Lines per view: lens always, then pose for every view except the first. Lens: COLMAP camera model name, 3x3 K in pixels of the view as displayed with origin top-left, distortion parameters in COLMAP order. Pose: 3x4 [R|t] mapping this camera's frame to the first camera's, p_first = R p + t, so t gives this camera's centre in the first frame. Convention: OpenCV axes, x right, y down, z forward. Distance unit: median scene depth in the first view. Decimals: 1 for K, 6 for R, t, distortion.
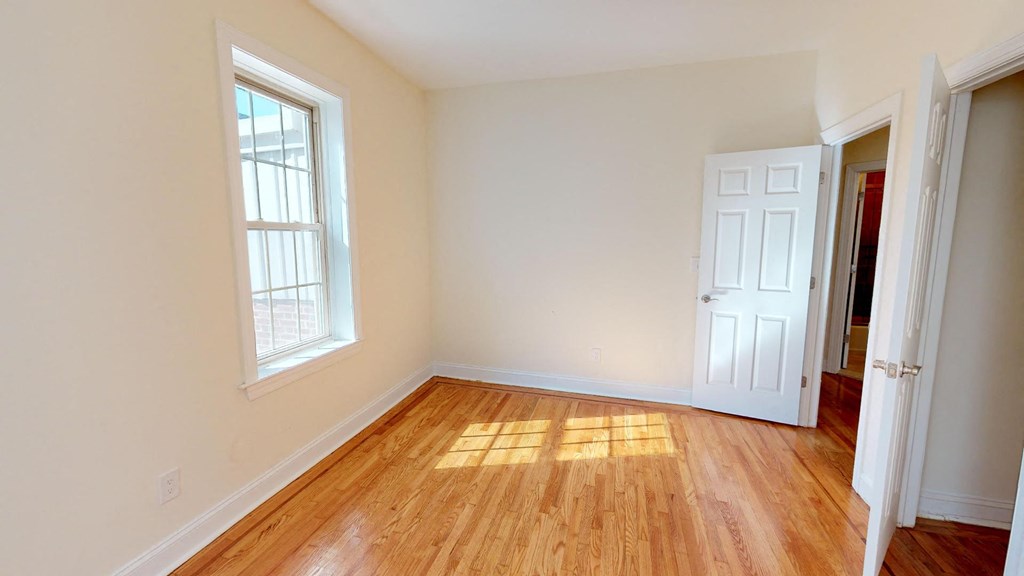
lens RADIAL K [[409.6, 0, 504.5], [0, 409.6, 296.6], [0, 0, 1]] dist [-0.000190, -0.000269]
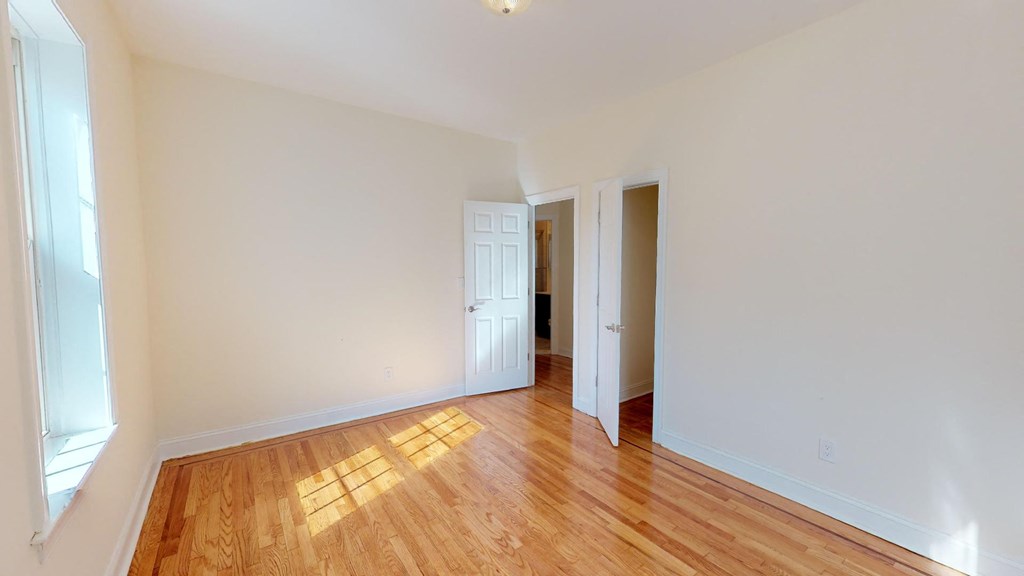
lens RADIAL K [[389.7, 0, 548.2], [0, 389.7, 299.0], [0, 0, 1]] dist [-0.000400, 0.000034]
pose [[0.571418, -0.076686, 0.817069, -0.405942], [0.118766, 0.992871, 0.010126, -0.010900], [-0.812020, 0.091254, 0.576452, 0.085550]]
